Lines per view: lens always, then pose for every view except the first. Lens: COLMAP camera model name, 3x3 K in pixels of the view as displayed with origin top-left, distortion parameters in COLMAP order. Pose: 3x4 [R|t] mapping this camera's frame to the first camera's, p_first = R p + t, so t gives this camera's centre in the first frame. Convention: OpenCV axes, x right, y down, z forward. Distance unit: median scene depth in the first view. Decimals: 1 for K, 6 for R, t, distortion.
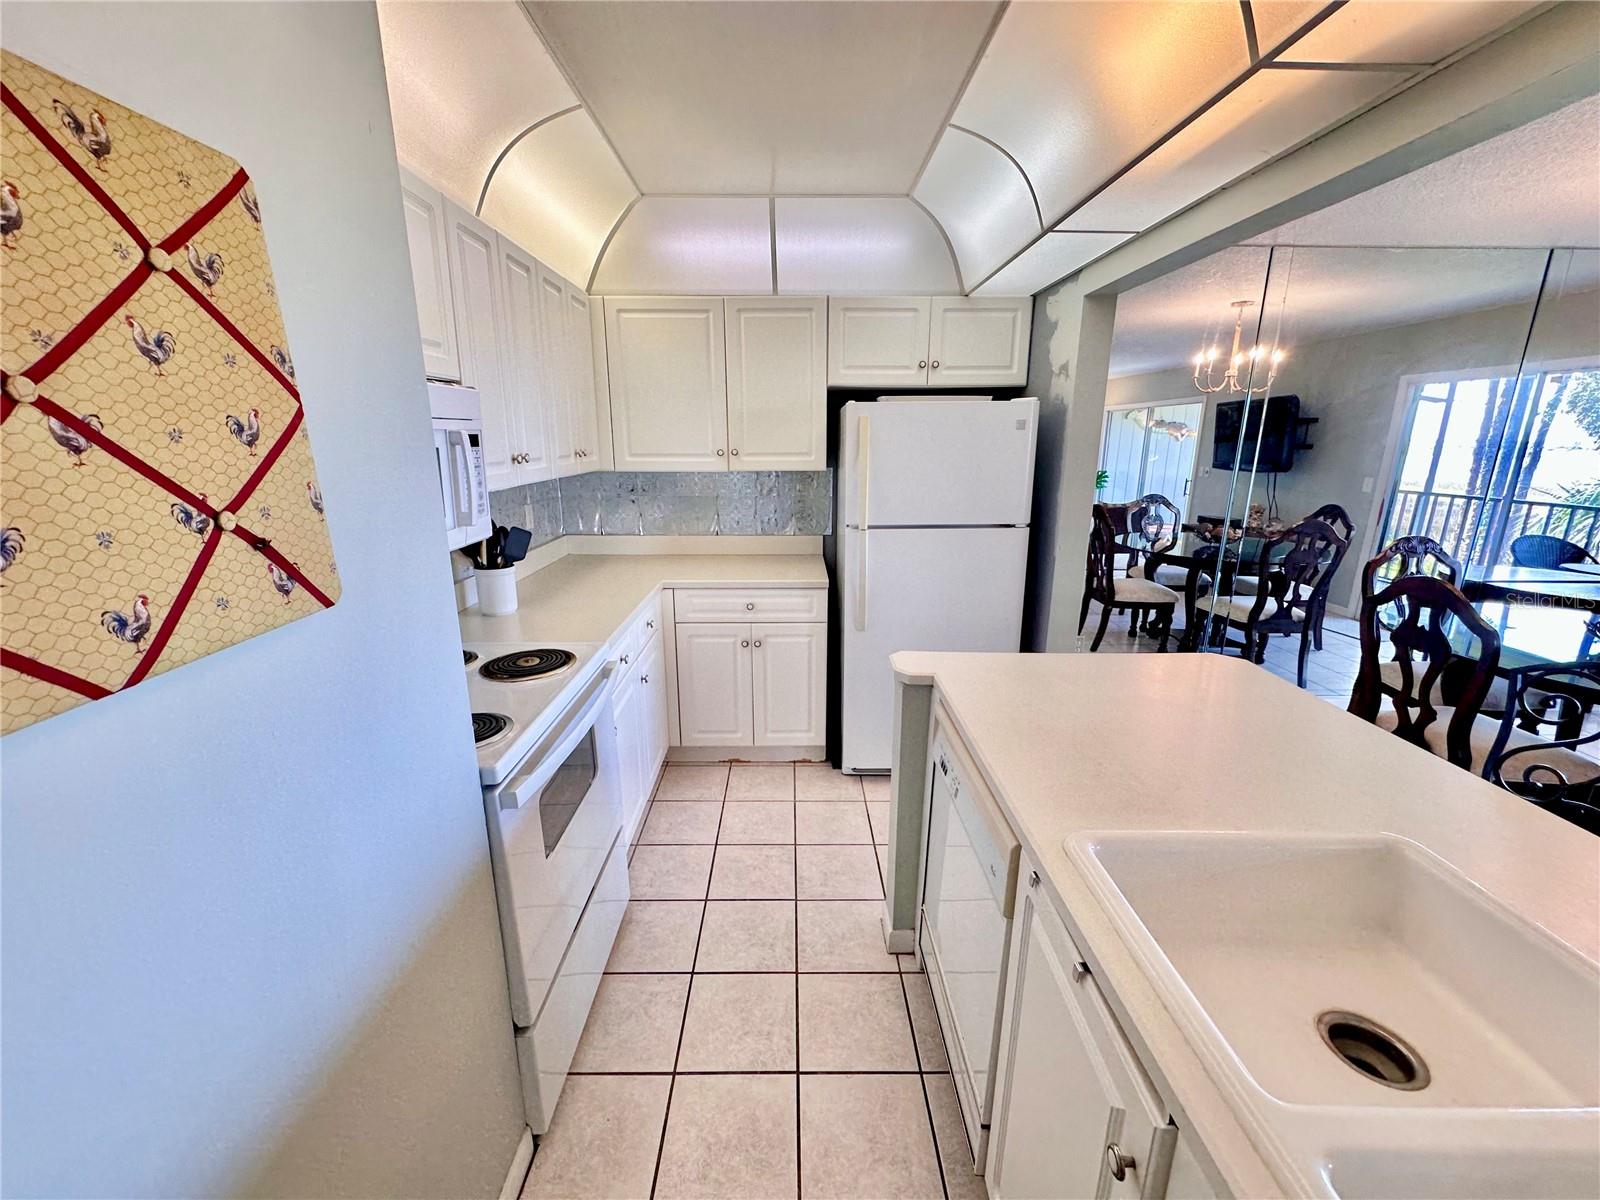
lens RADIAL K [[639.8, 0, 800.4], [0, 639.8, 604.0], [0, 0, 1]] dist [-0.006304, 0.001693]
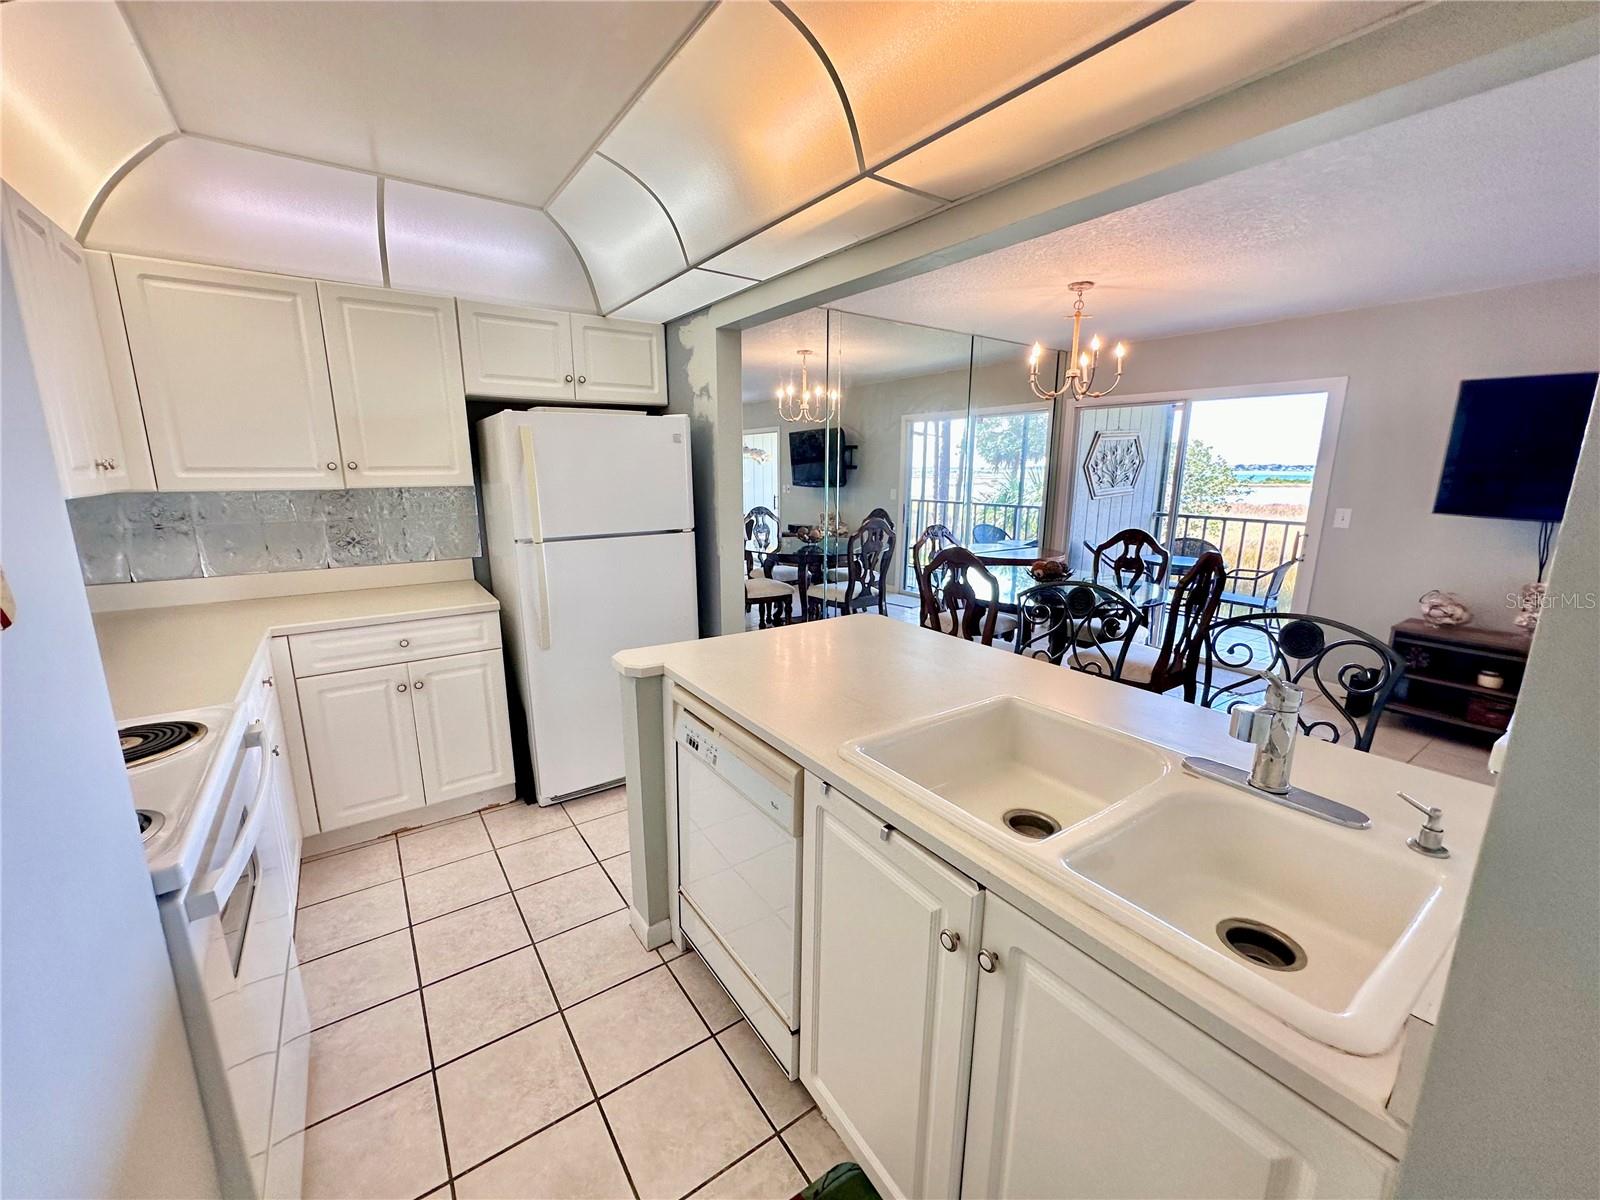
lens RADIAL K [[639.8, 0, 799.5], [0, 639.8, 606.0], [0, 0, 1]] dist [-0.006304, 0.001693]
pose [[0.823091, -0.120543, 0.554968, -0.112543], [0.142133, 0.989839, 0.004199, 0.026355], [-0.549835, 0.075423, 0.831861, -0.007268]]
